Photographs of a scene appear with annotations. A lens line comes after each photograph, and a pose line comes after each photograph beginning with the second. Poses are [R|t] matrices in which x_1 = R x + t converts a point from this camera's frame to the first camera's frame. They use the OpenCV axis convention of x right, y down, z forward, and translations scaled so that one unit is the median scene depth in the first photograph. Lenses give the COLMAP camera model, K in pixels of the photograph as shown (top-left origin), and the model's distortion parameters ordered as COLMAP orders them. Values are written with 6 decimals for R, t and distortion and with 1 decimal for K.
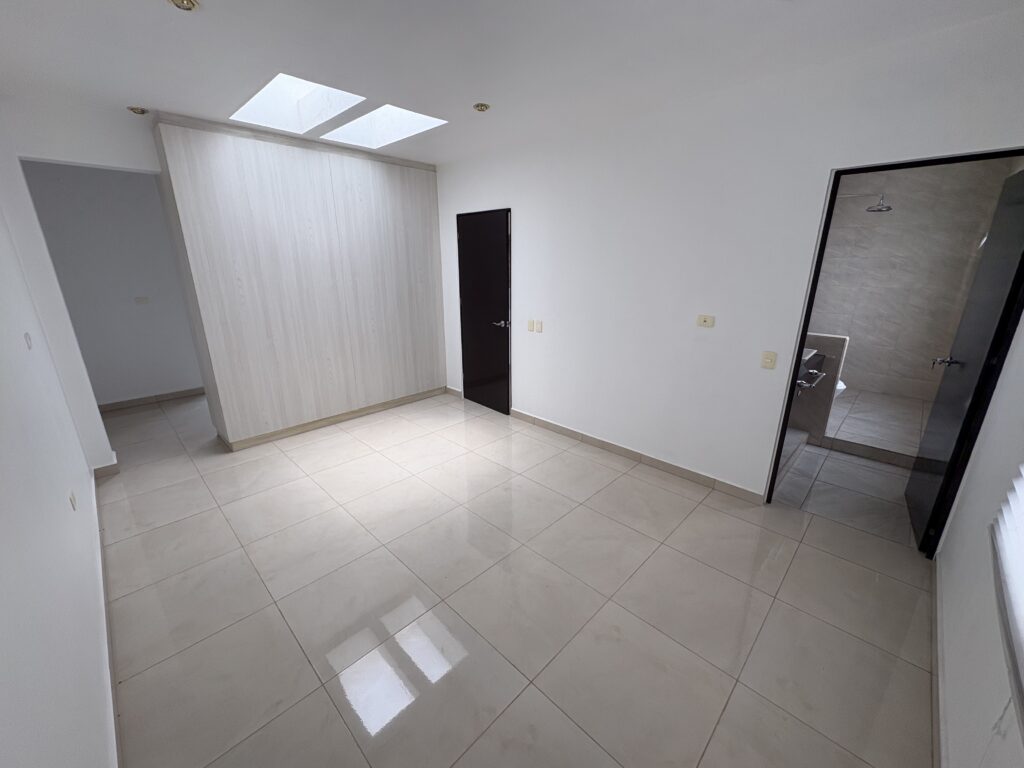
lens RADIAL K [[405.1, 0, 505.1], [0, 405.1, 385.6], [0, 0, 1]] dist [-0.000070, 0.001230]
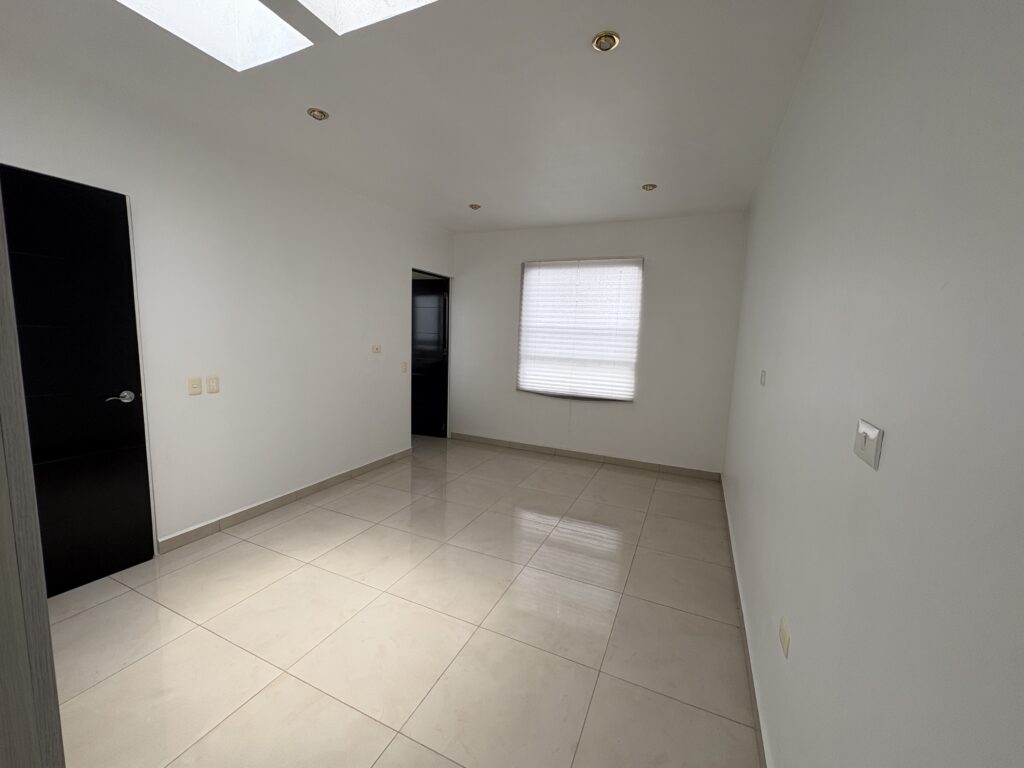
lens RADIAL K [[405.1, 0, 517.7], [0, 405.1, 385.1], [0, 0, 1]] dist [-0.000070, 0.001230]
pose [[-0.349428, -0.131942, 0.927627, -0.751270], [0.243310, 0.943294, 0.225823, -0.177760], [-0.904821, 0.304610, -0.297511, 0.746010]]
